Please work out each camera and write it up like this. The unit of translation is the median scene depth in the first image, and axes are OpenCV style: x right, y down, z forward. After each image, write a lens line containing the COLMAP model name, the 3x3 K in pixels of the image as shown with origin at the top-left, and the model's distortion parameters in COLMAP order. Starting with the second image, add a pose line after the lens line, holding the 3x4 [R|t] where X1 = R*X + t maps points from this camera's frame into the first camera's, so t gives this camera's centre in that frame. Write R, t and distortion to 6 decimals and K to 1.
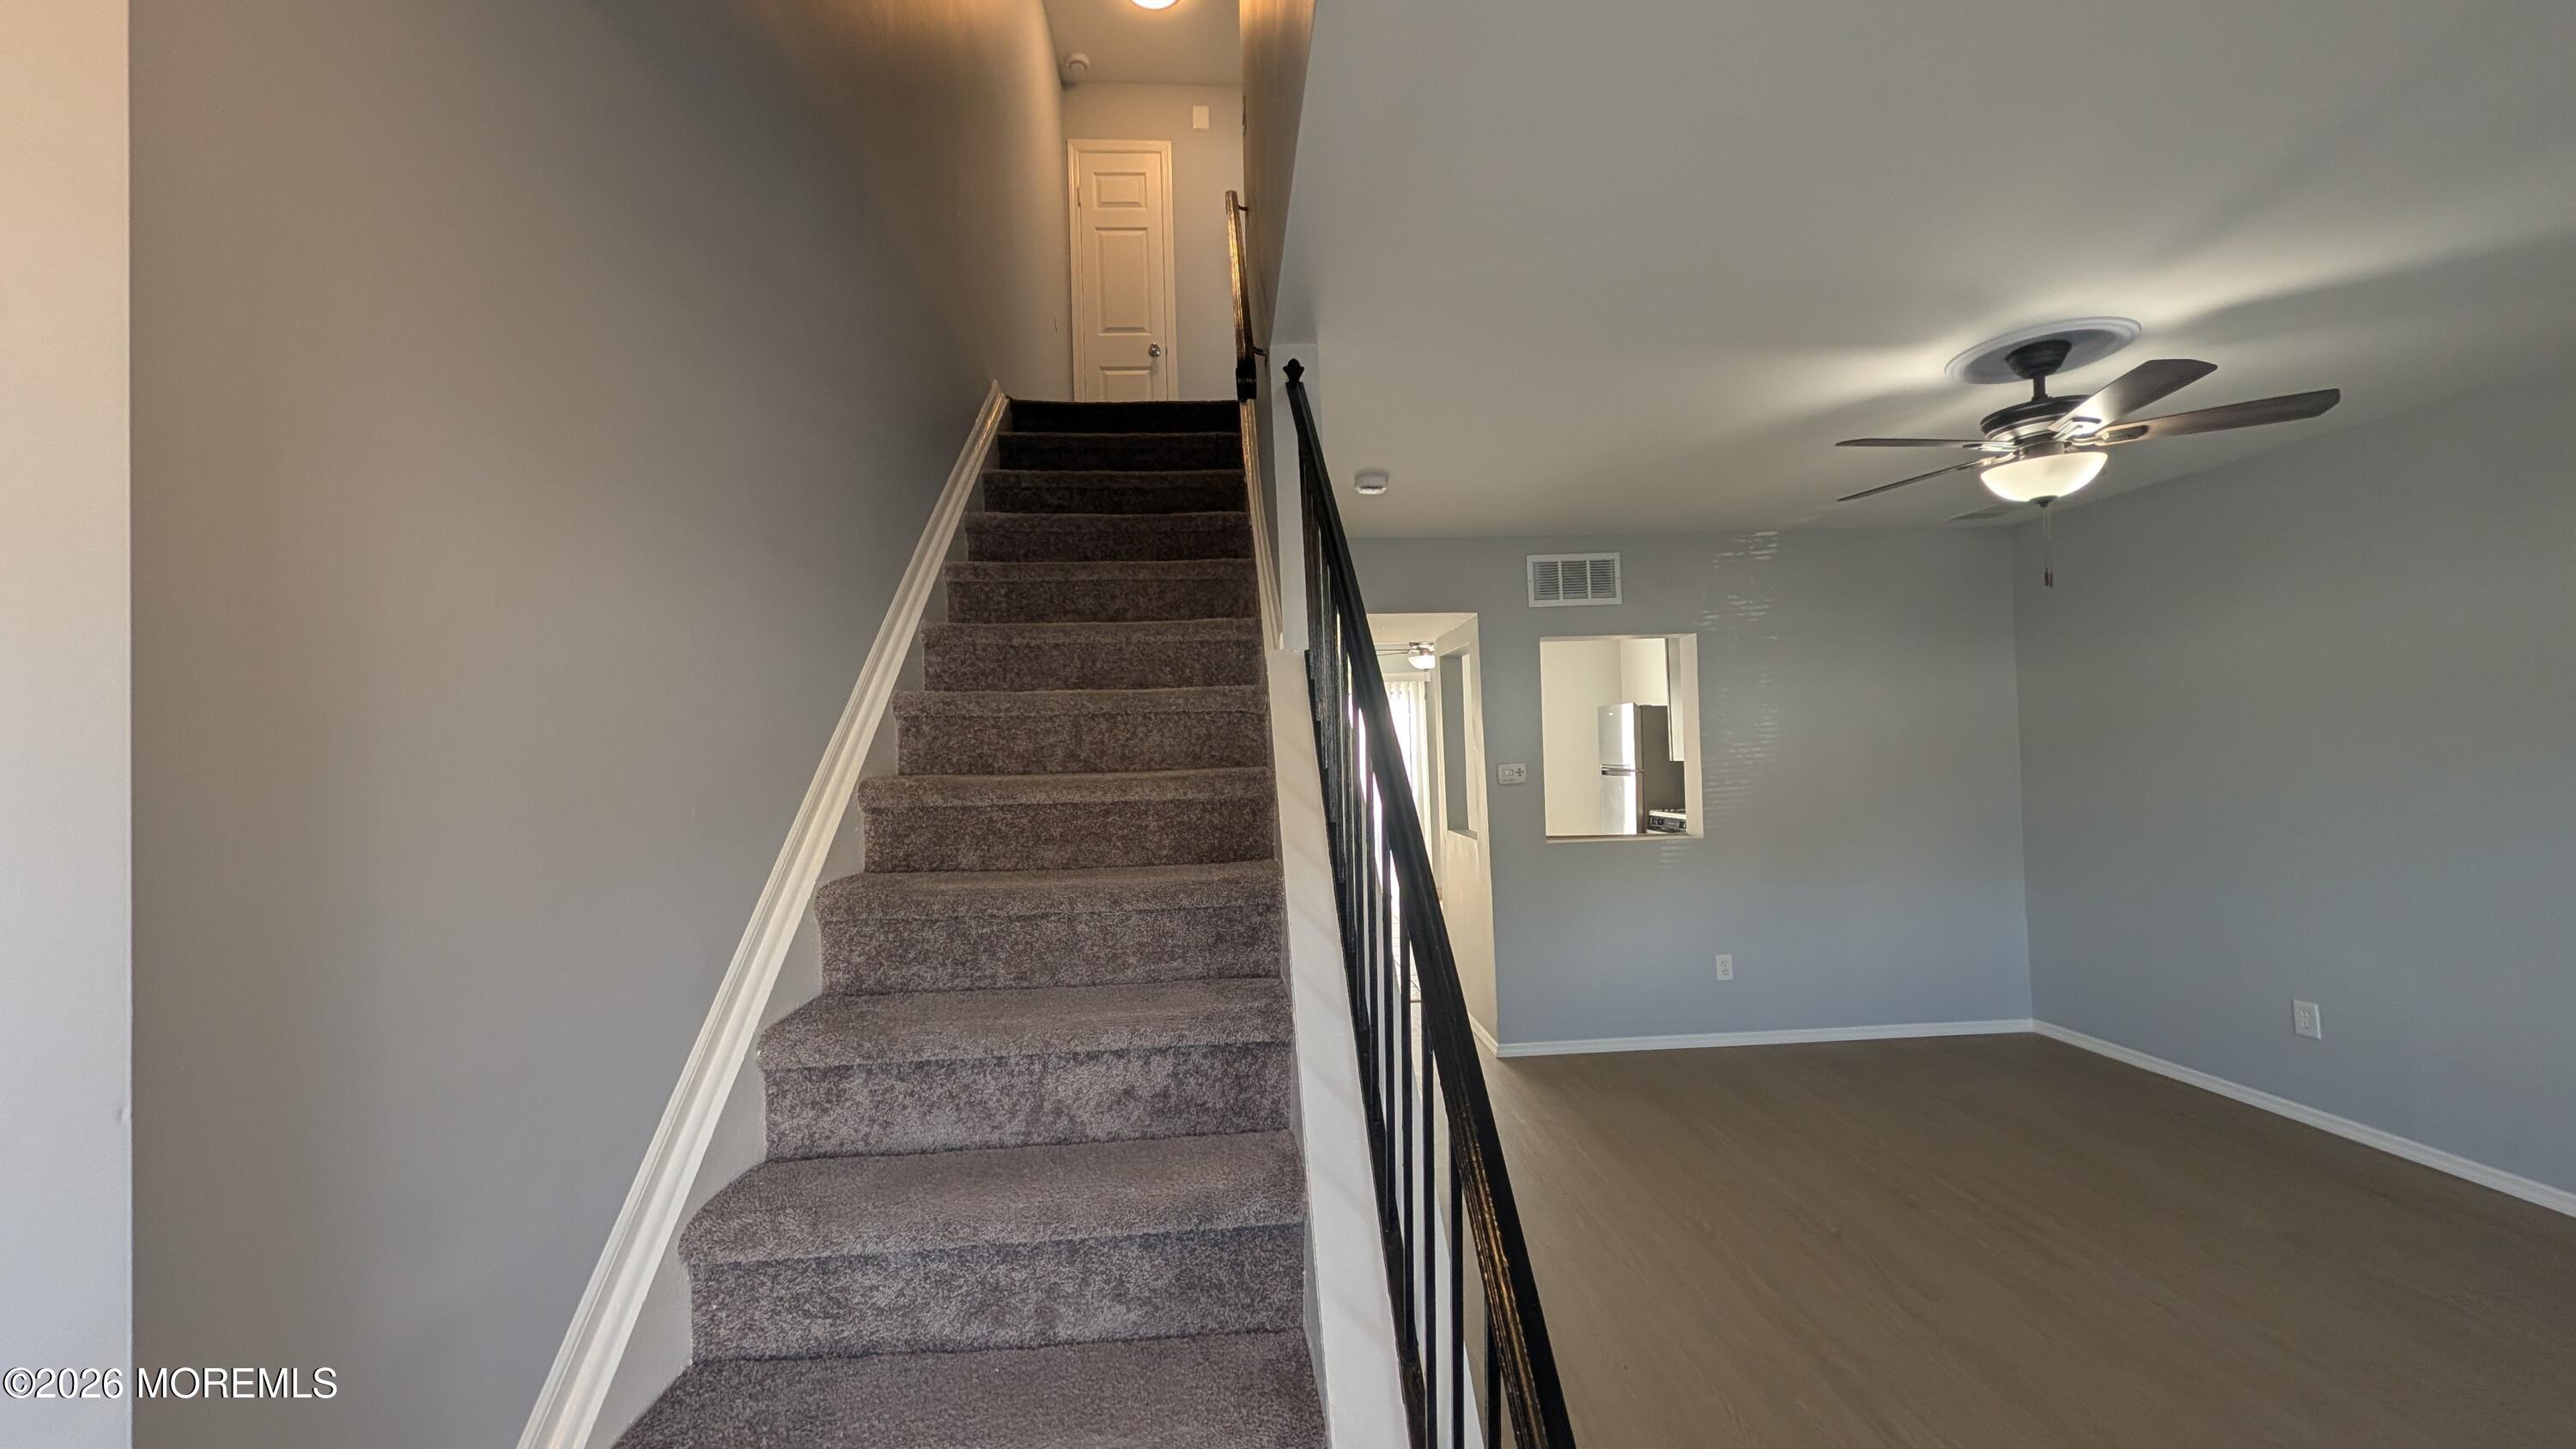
lens RADIAL K [[993.6, 0, 1264.2], [0, 993.6, 733.0], [0, 0, 1]] dist [0.005119, -0.000428]
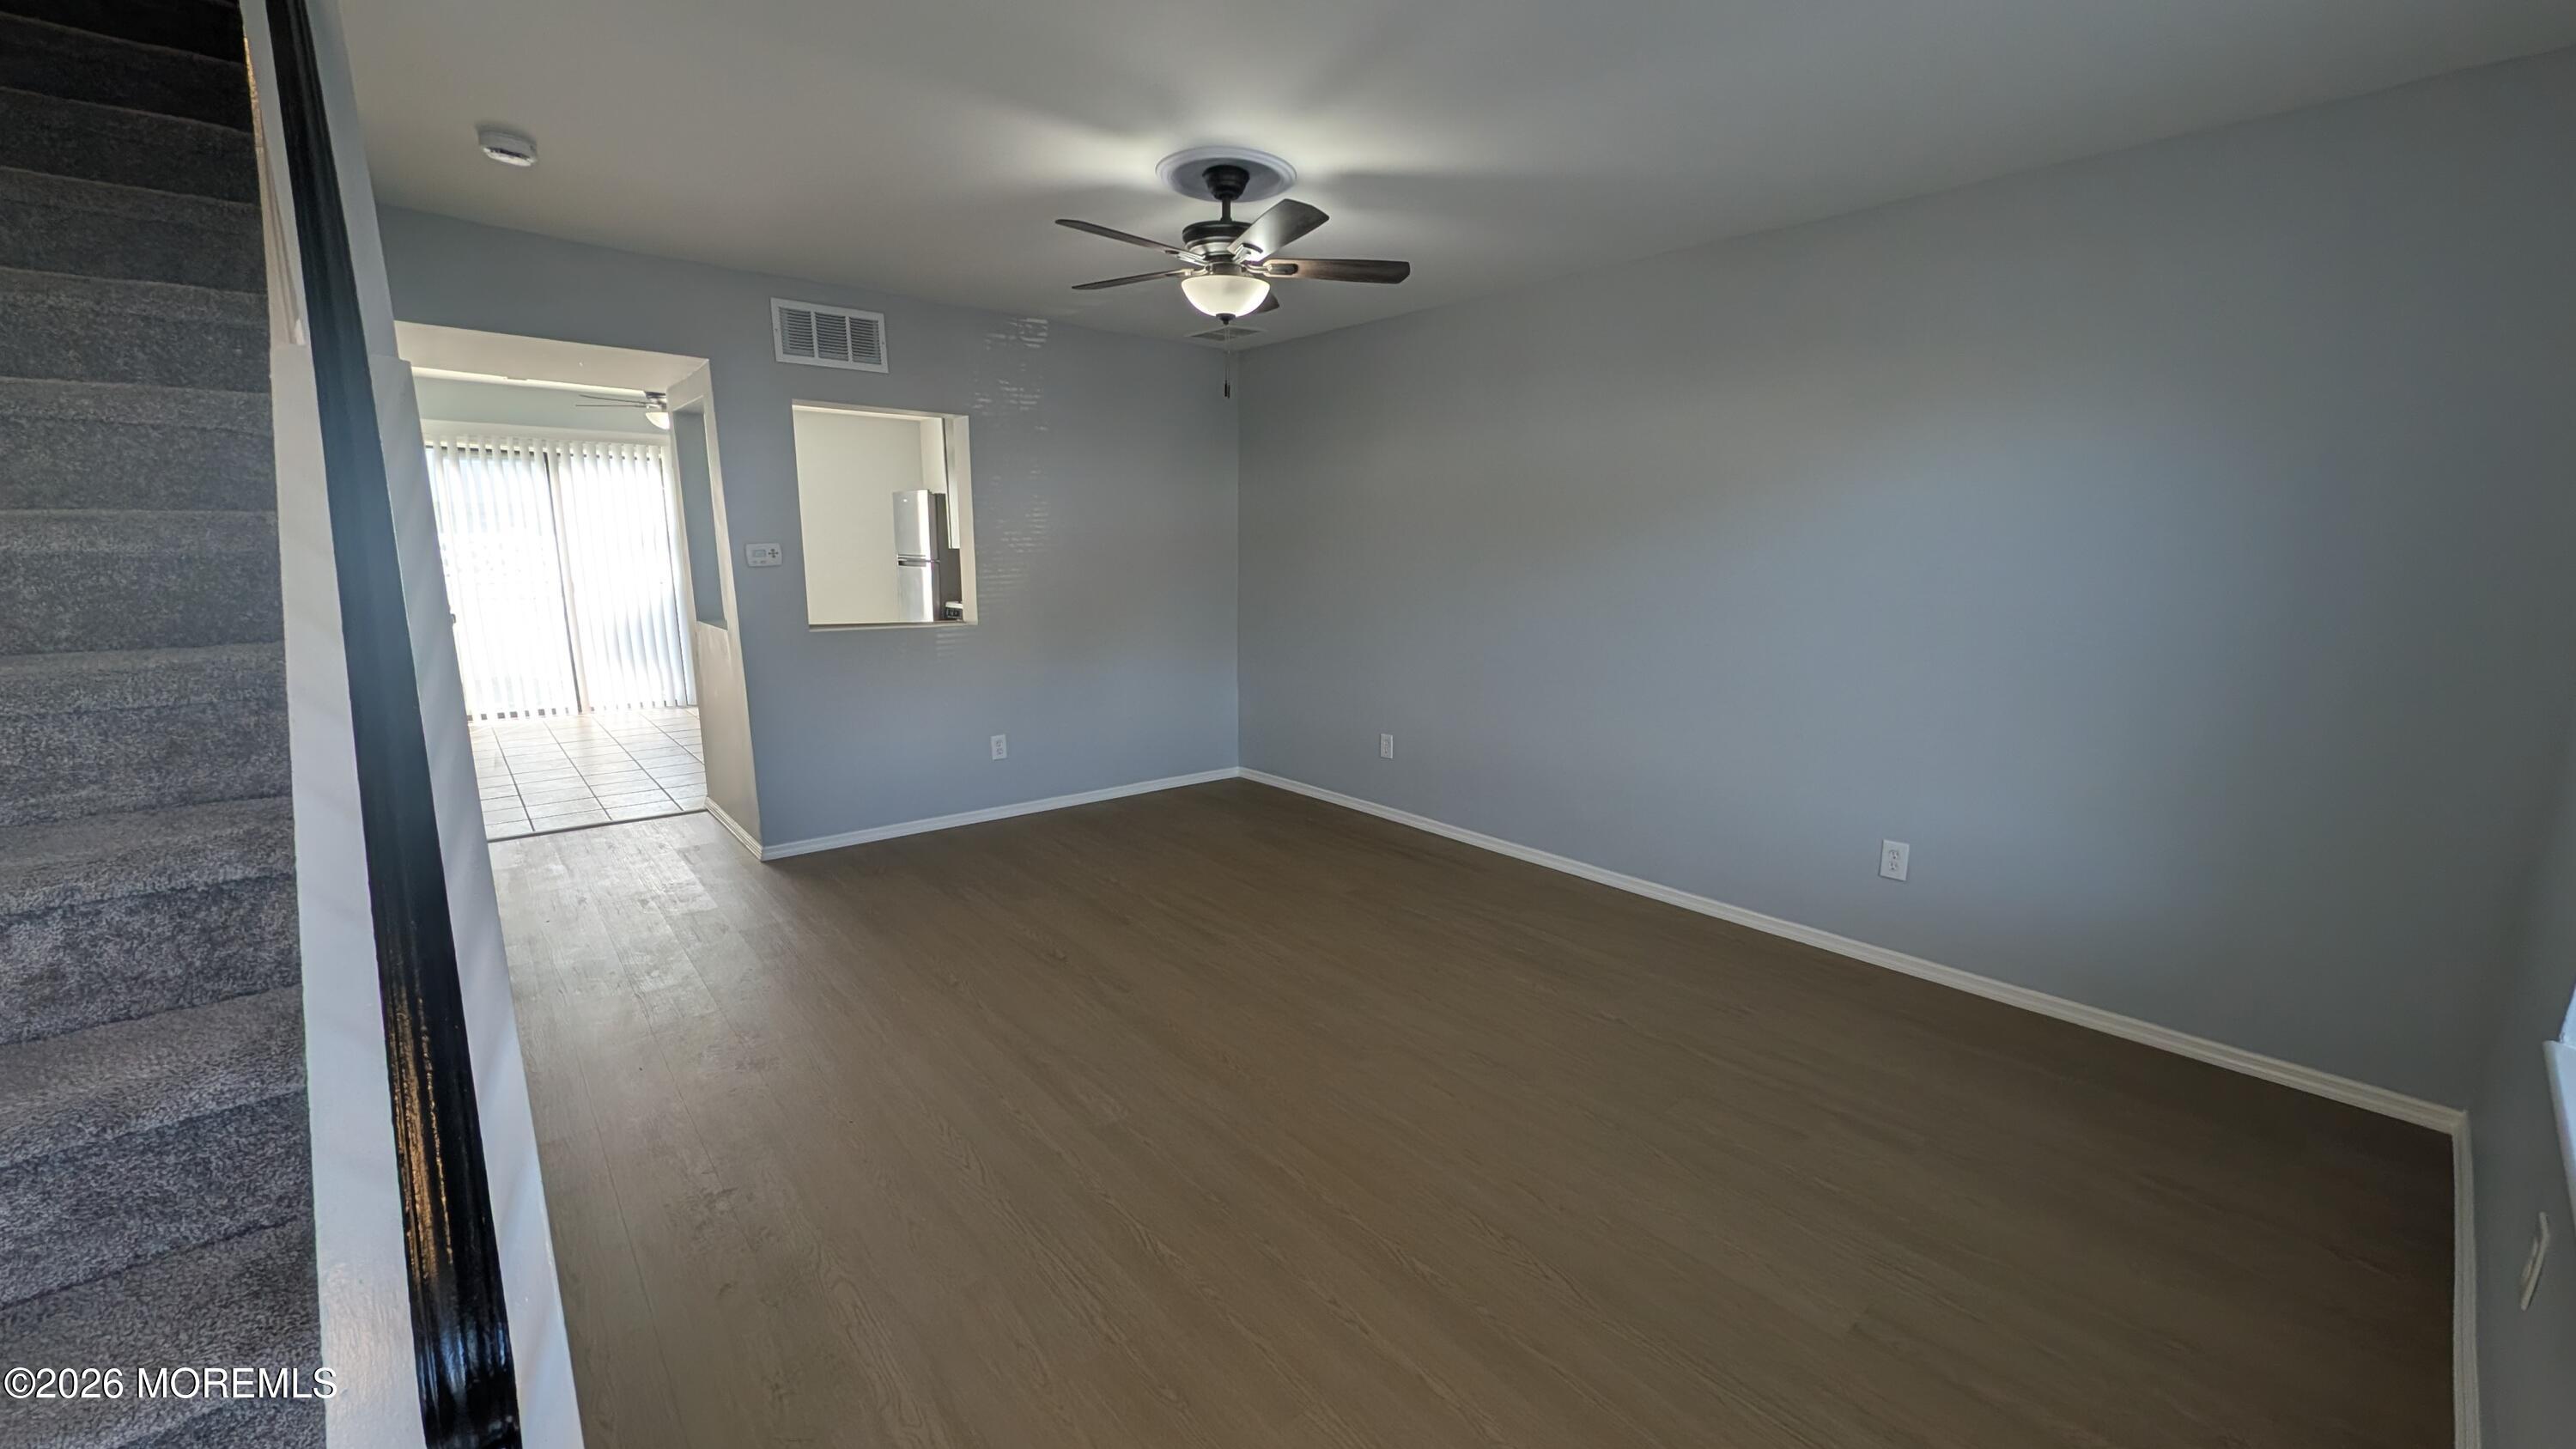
lens RADIAL K [[993.6, 0, 1296.6], [0, 993.6, 742.7], [0, 0, 1]] dist [0.005119, -0.000428]
pose [[0.793556, -0.081585, 0.603004, 0.118567], [-0.043706, 0.980769, 0.190214, 0.024281], [-0.606926, -0.177300, 0.774729, -0.019523]]
